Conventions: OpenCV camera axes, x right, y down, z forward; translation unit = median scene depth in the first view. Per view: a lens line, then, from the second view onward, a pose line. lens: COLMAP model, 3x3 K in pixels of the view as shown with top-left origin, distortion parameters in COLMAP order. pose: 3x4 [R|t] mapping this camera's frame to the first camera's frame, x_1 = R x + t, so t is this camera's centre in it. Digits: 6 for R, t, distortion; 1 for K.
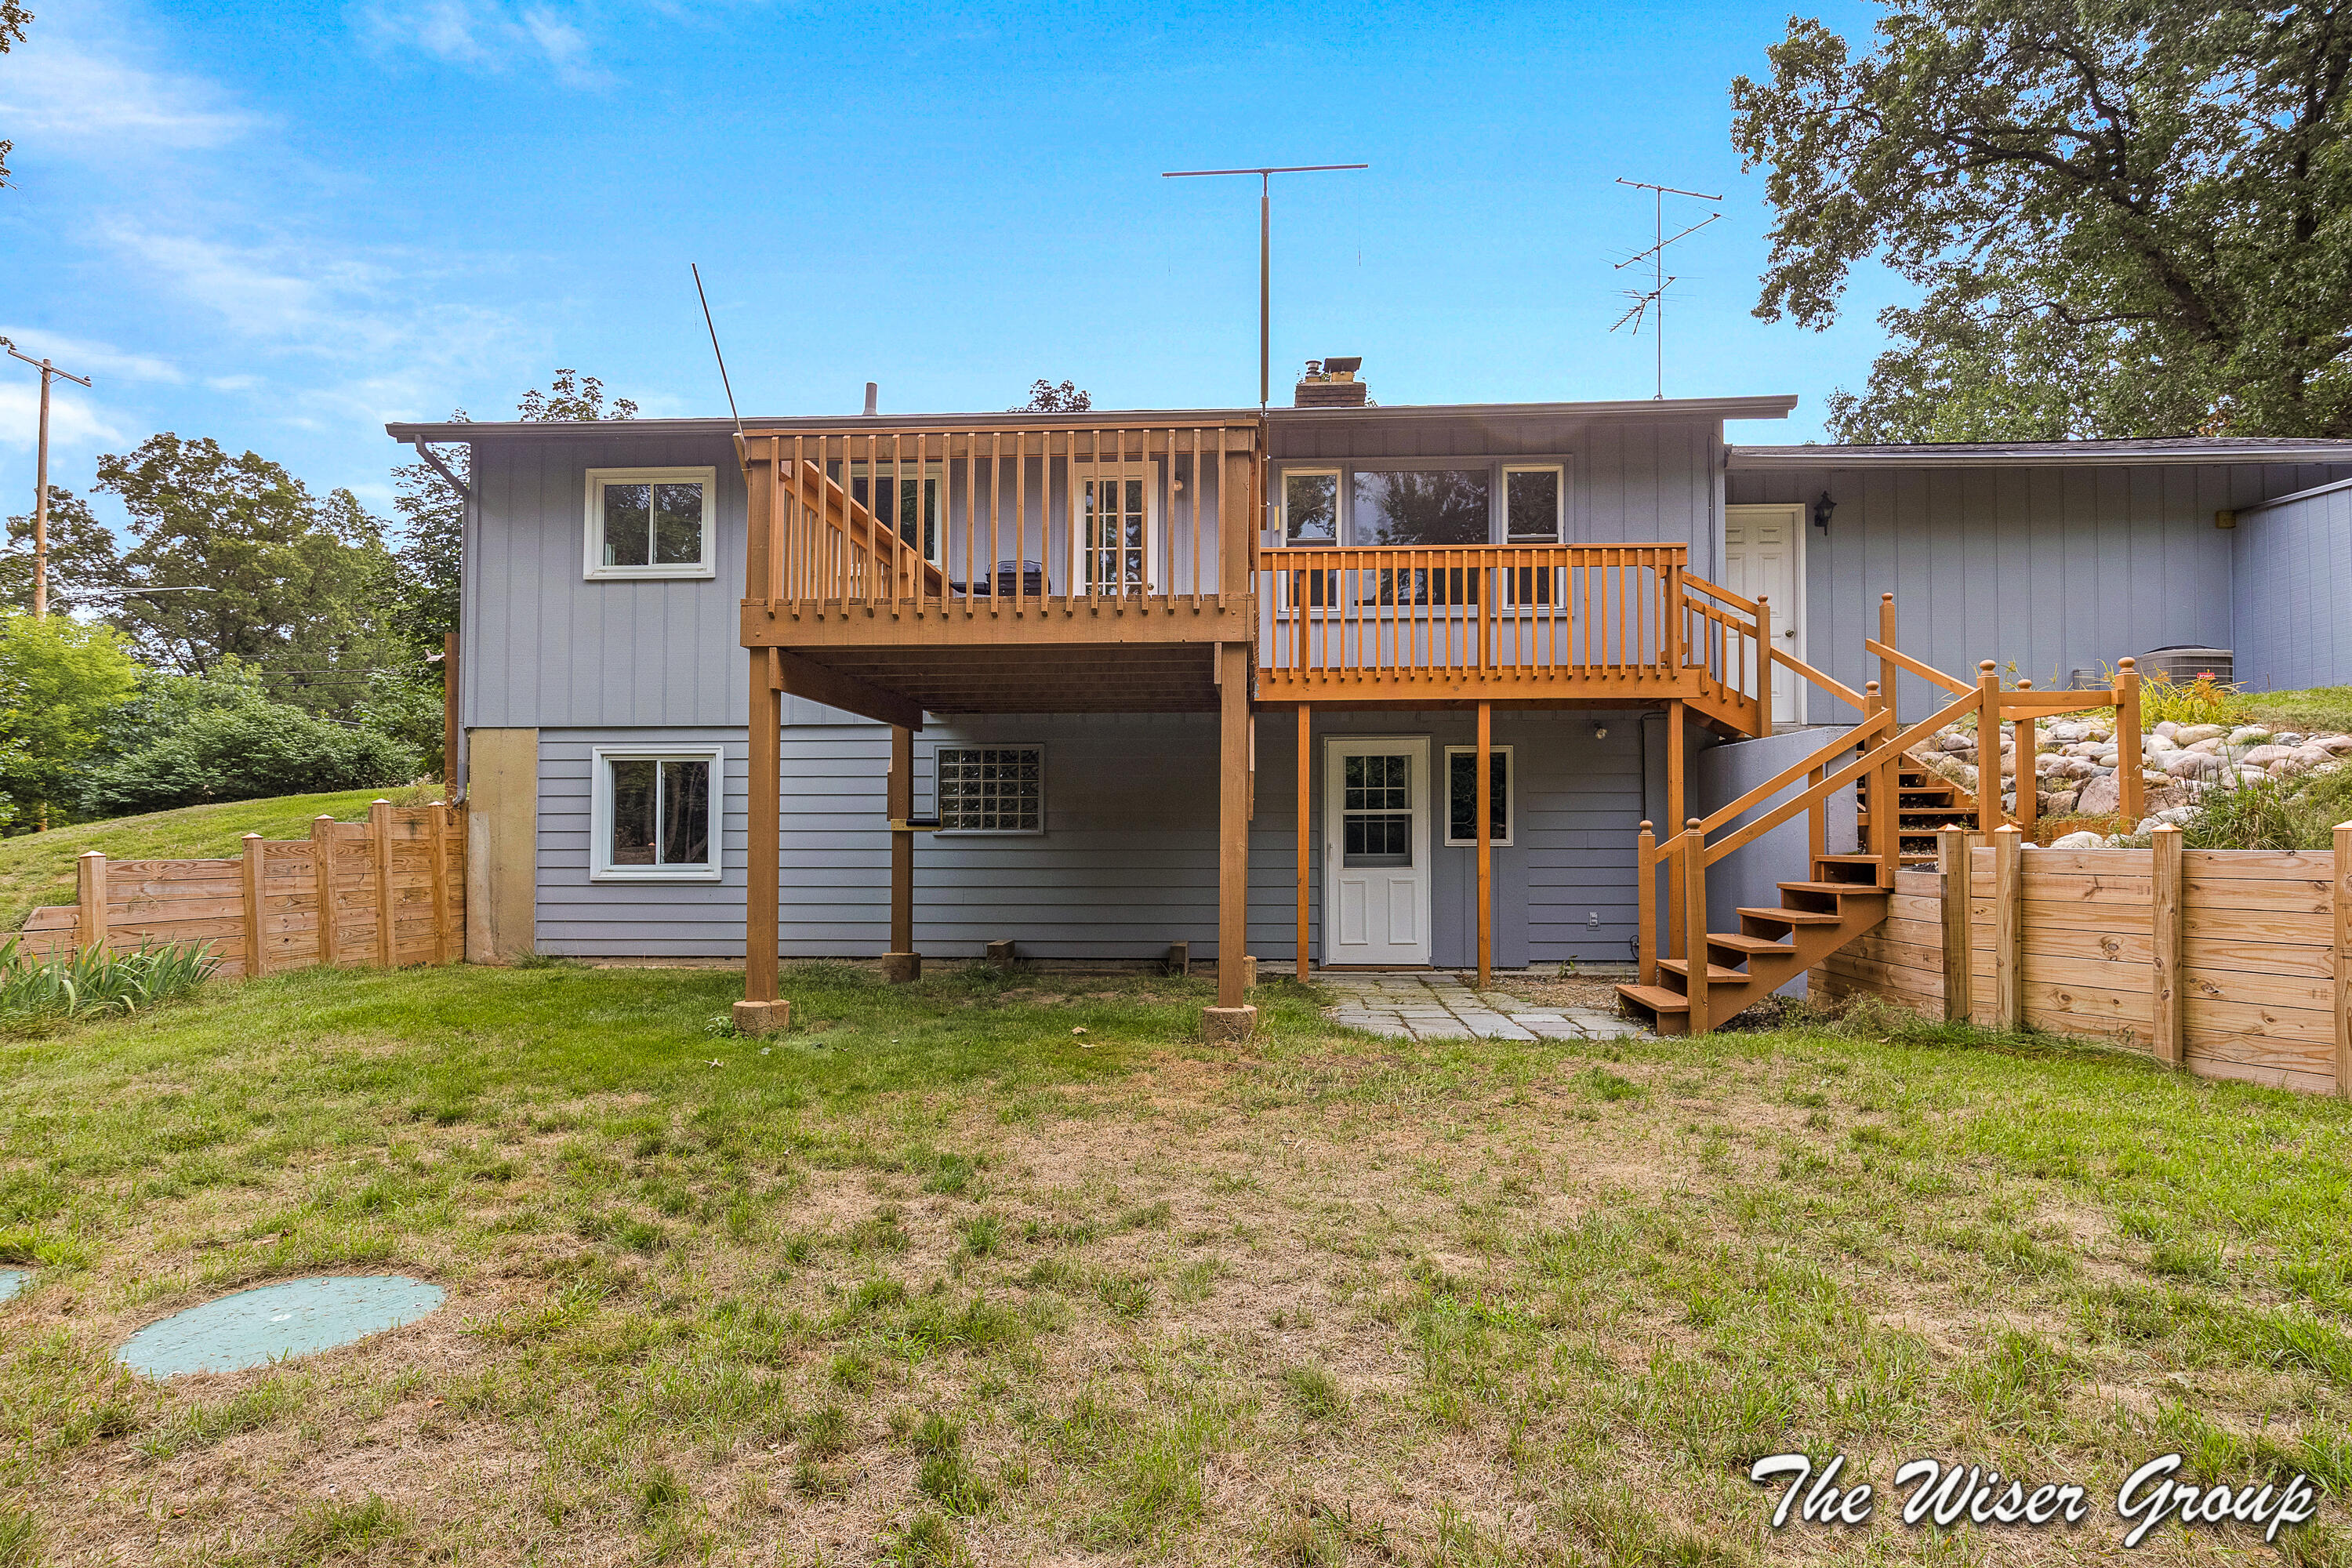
lens RADIAL K [[1193.5, 0, 1191.3], [0, 1193.5, 826.5], [0, 0, 1]] dist [-0.006913, 0.001652]
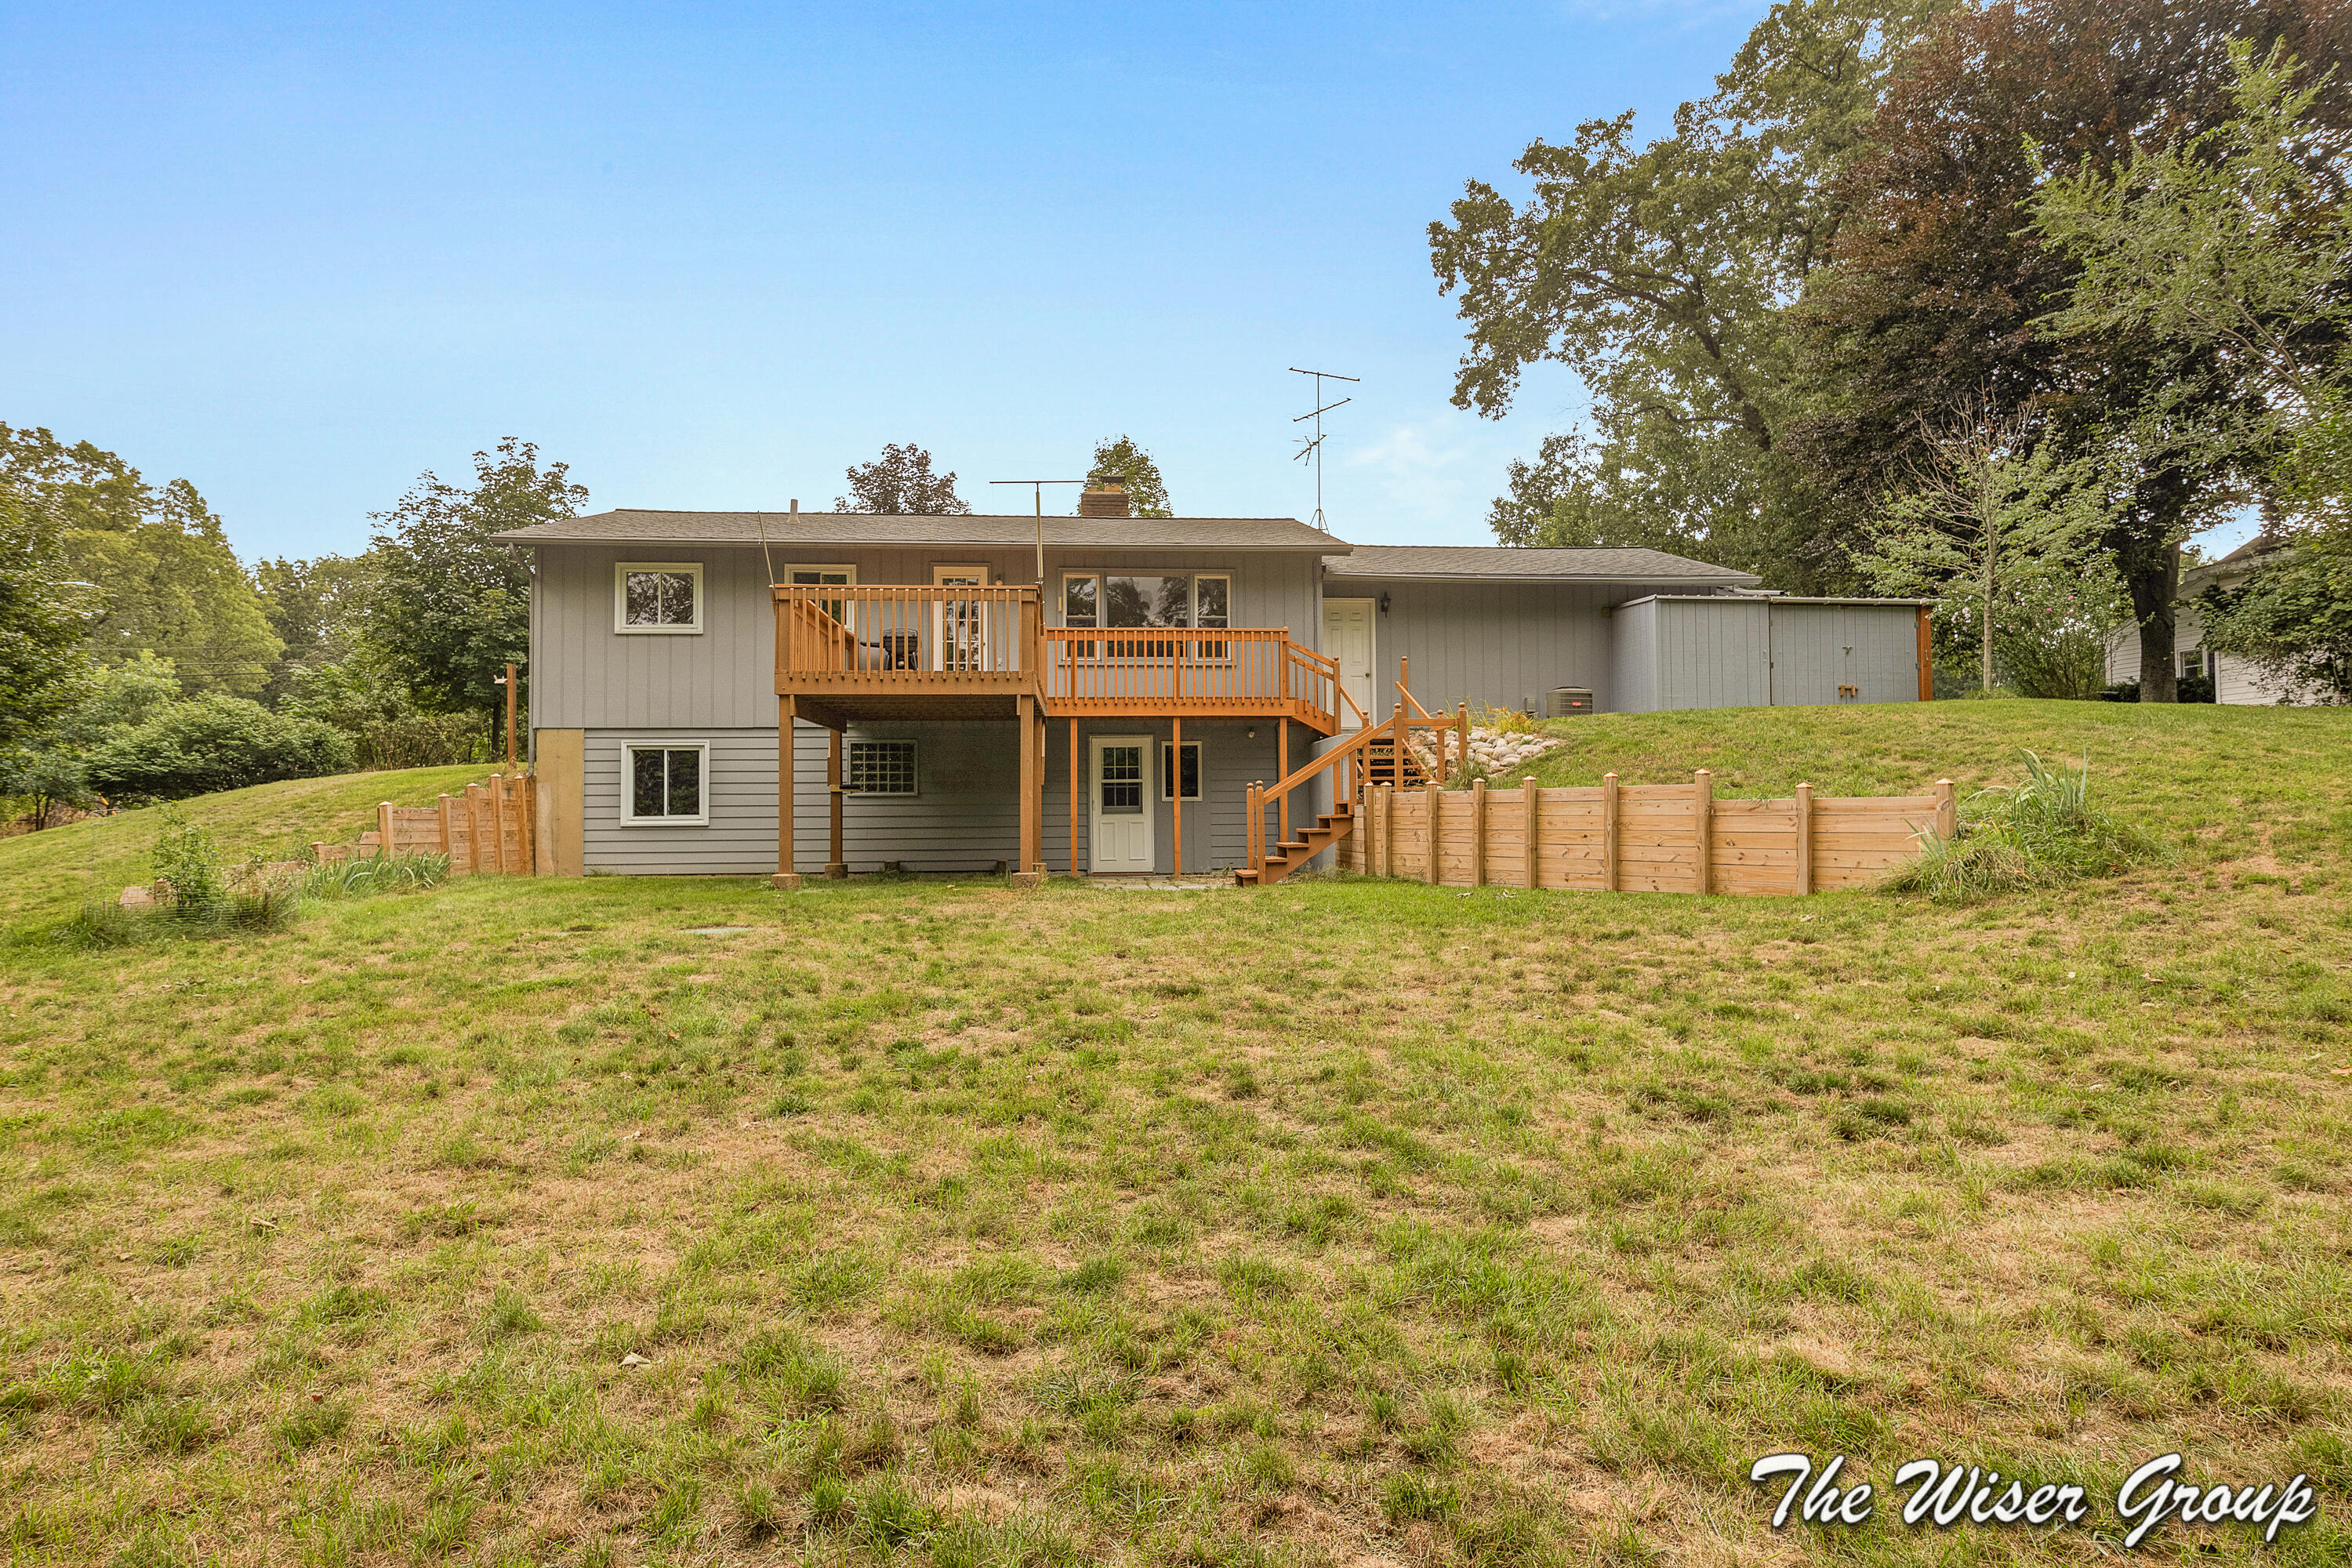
lens RADIAL K [[1193.5, 0, 1182.9], [0, 1193.5, 806.4], [0, 0, 1]] dist [-0.006913, 0.001652]
pose [[0.990699, -0.005523, 0.135961, 0.013513], [0.005777, 0.999982, -0.001474, 0.026067], [-0.135950, 0.002246, 0.990713, -0.651697]]
